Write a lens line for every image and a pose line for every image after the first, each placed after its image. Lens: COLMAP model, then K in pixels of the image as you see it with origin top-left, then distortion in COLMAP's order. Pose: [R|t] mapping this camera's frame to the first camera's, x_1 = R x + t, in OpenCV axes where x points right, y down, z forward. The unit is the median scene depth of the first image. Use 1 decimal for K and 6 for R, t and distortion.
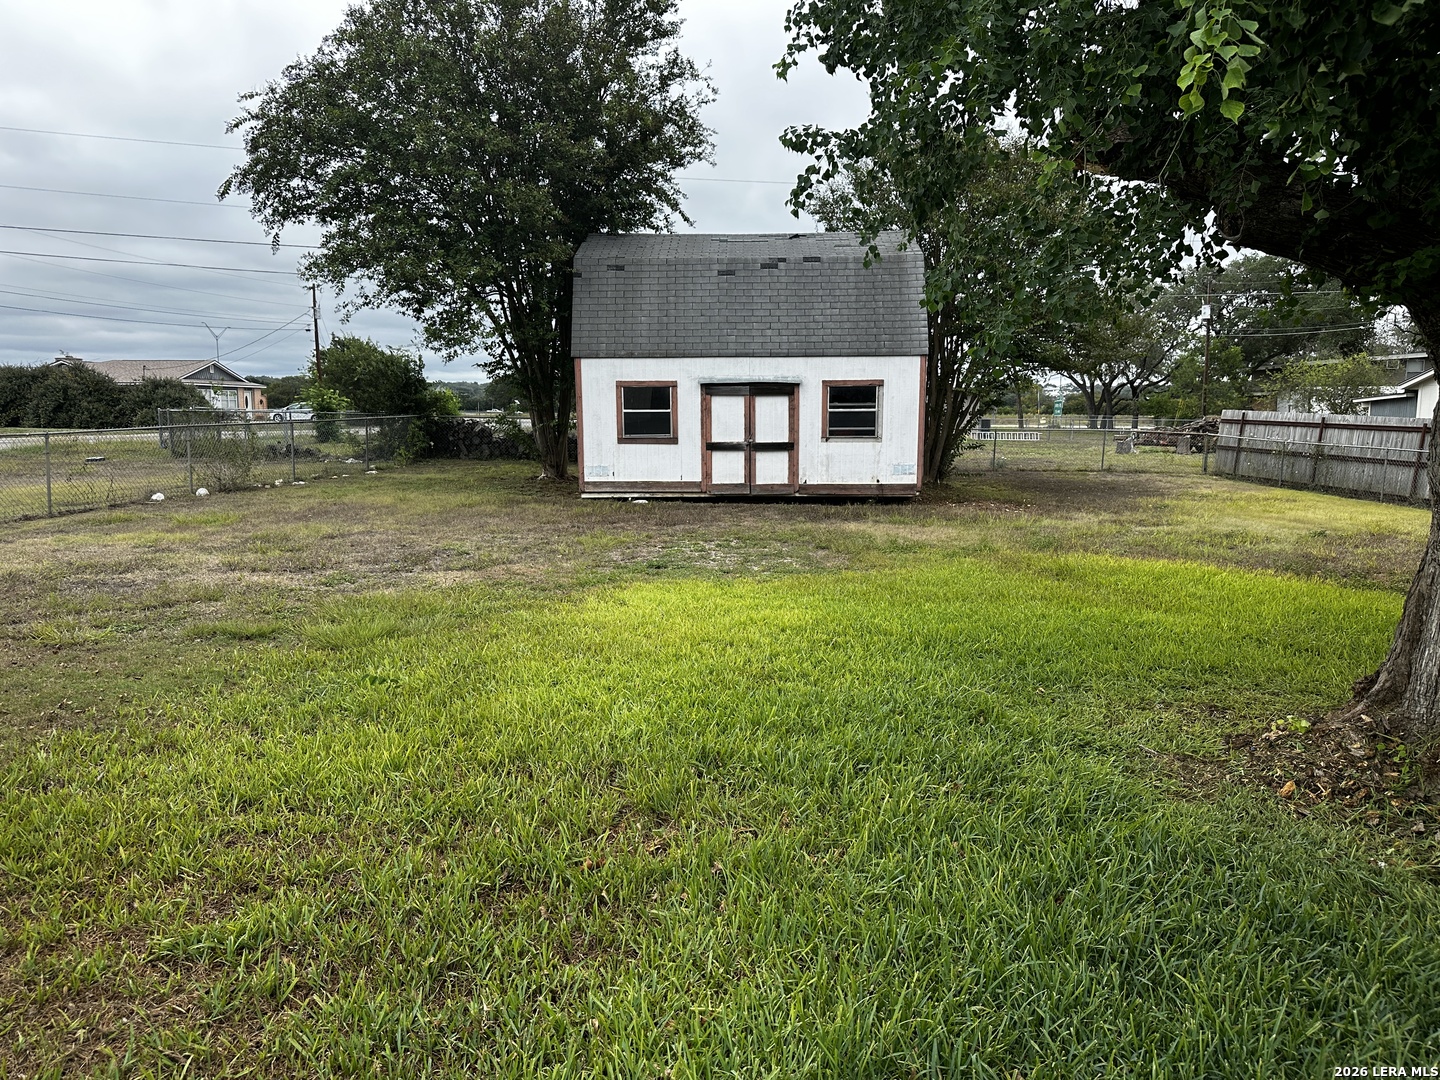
lens RADIAL K [[1010.6, 0, 720.0], [0, 1010.6, 540.0], [0, 0, 1]] dist [0.209392, -0.341245]
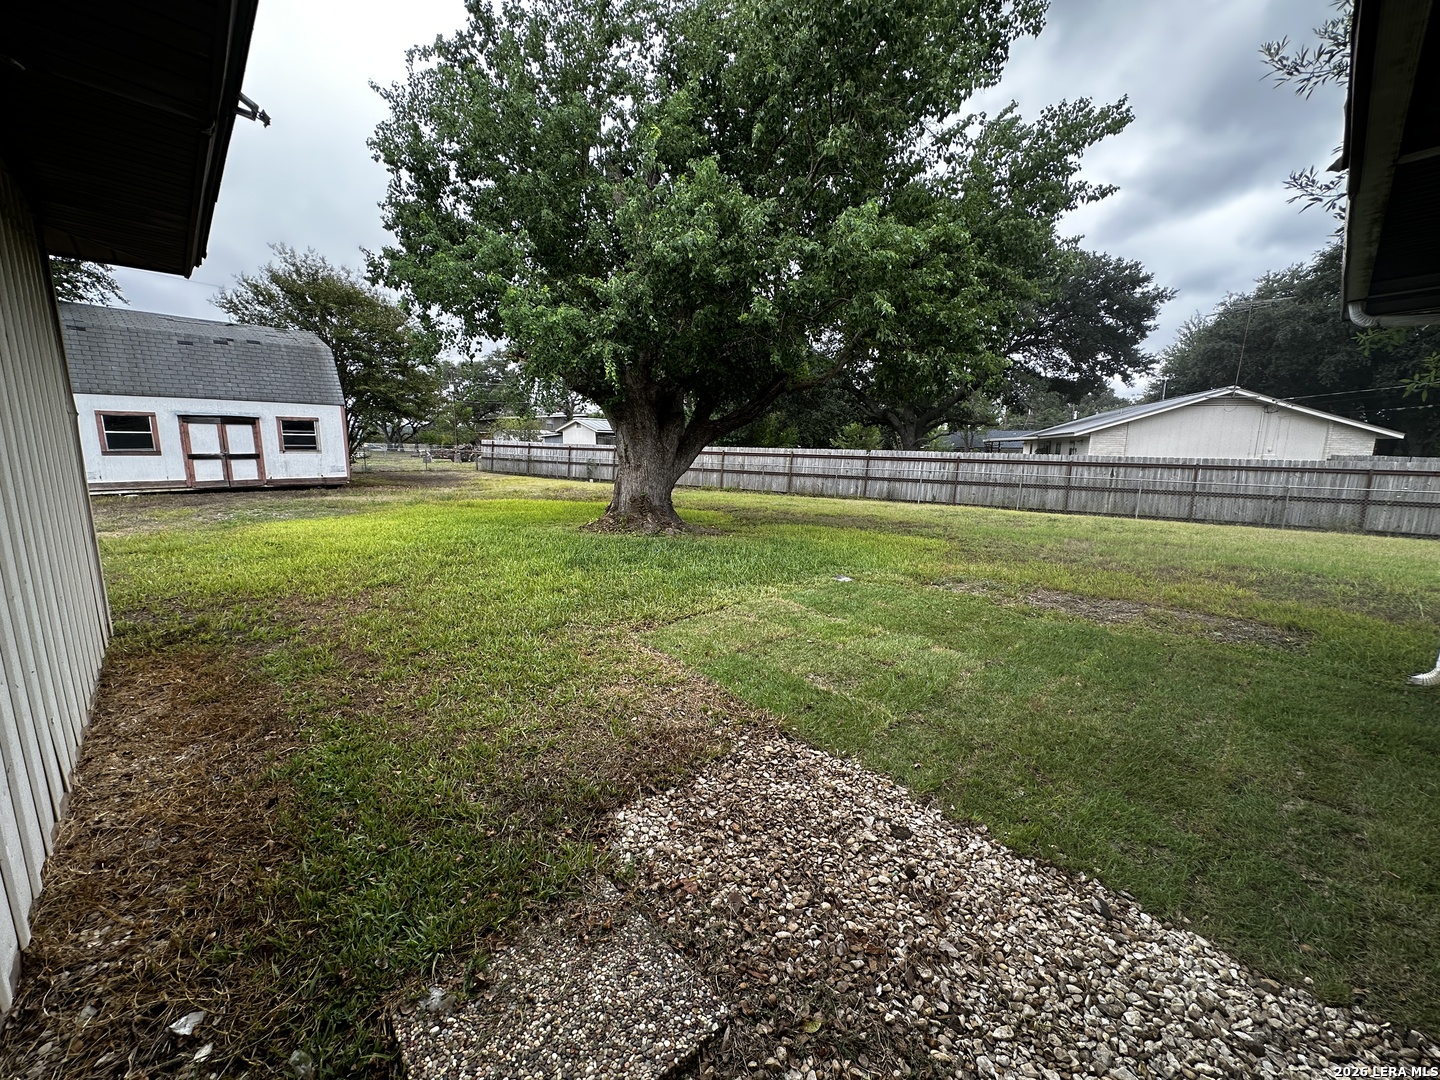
lens RADIAL K [[573.8, 0, 720.0], [0, 573.8, 540.0], [0, 0, 1]] dist [-0.000304, -0.000069]
pose [[0.641401, -0.120504, 0.757683, -0.167267], [0.084883, 0.992671, 0.086021, 0.024779], [-0.762496, 0.009141, 0.646928, -0.159740]]
